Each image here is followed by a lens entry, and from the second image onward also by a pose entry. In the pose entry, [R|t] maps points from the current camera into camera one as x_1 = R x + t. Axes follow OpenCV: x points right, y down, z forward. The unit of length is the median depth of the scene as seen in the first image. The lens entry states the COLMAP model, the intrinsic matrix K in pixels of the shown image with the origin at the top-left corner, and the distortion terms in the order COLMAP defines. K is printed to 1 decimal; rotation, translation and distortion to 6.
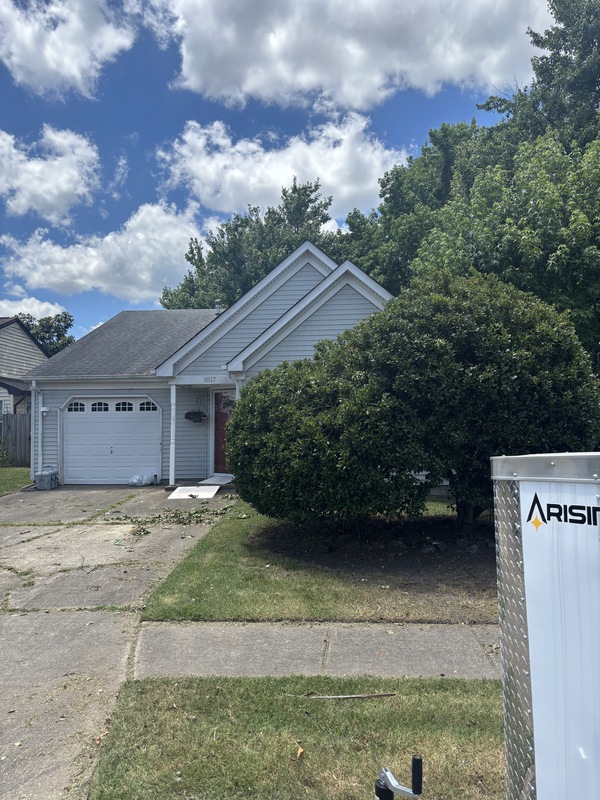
lens RADIAL K [[604.0, 0, 307.1], [0, 604.0, 413.7], [0, 0, 1]] dist [0.053257, -0.056980]
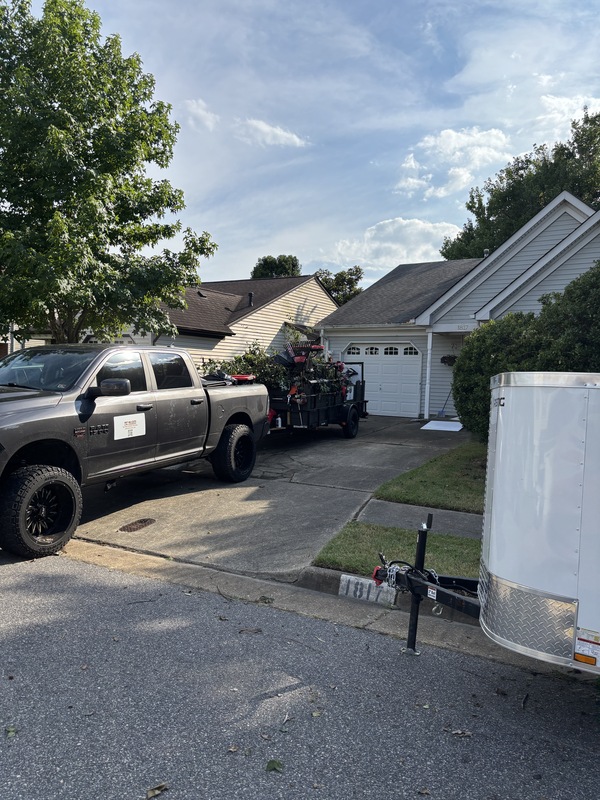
lens RADIAL K [[604.0, 0, 290.7], [0, 604.0, 397.7], [0, 0, 1]] dist [0.053257, -0.056980]
pose [[0.878805, 0.048126, -0.474748, 0.089081], [-0.017405, 0.997472, 0.068898, 0.001472], [0.476863, -0.052285, 0.877421, -0.127834]]
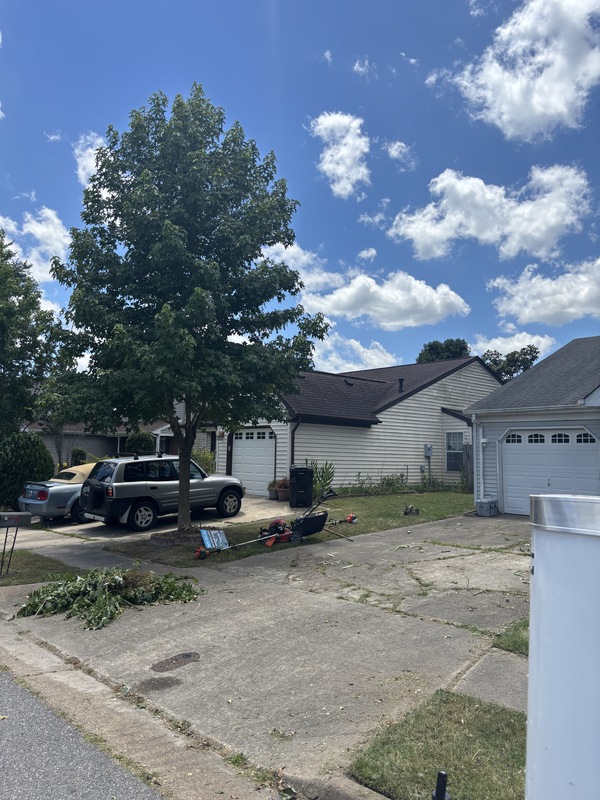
lens RADIAL K [[604.0, 0, 297.3], [0, 604.0, 396.6], [0, 0, 1]] dist [0.053257, -0.056980]
pose [[0.708478, -0.048069, -0.704094, 0.093843], [-0.007214, 0.997132, -0.075333, -0.001751], [0.705696, 0.058451, 0.706100, 0.000992]]
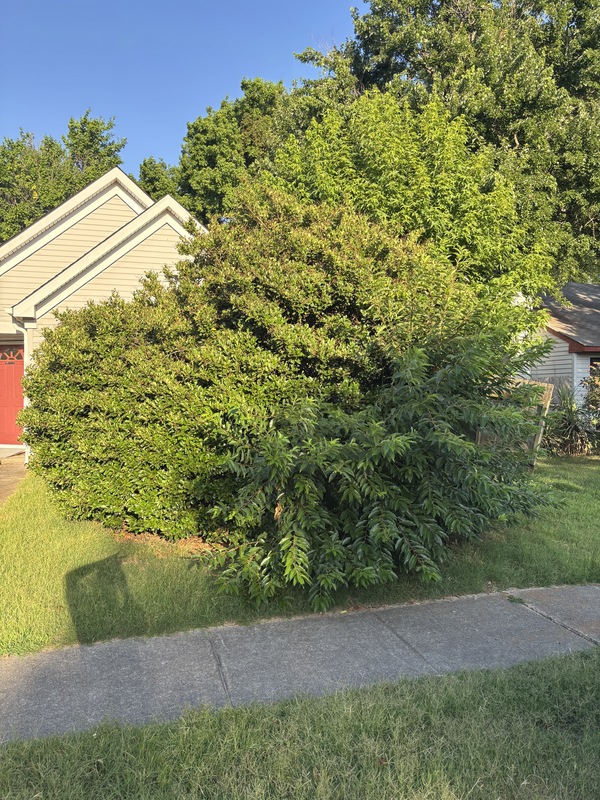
lens RADIAL K [[604.0, 0, 306.1], [0, 604.0, 401.3], [0, 0, 1]] dist [0.053257, -0.056980]
pose [[0.934683, 0.006904, 0.355416, -0.048142], [-0.017256, 0.999514, 0.025967, 0.012959], [-0.355064, -0.030404, 0.934347, 0.092634]]
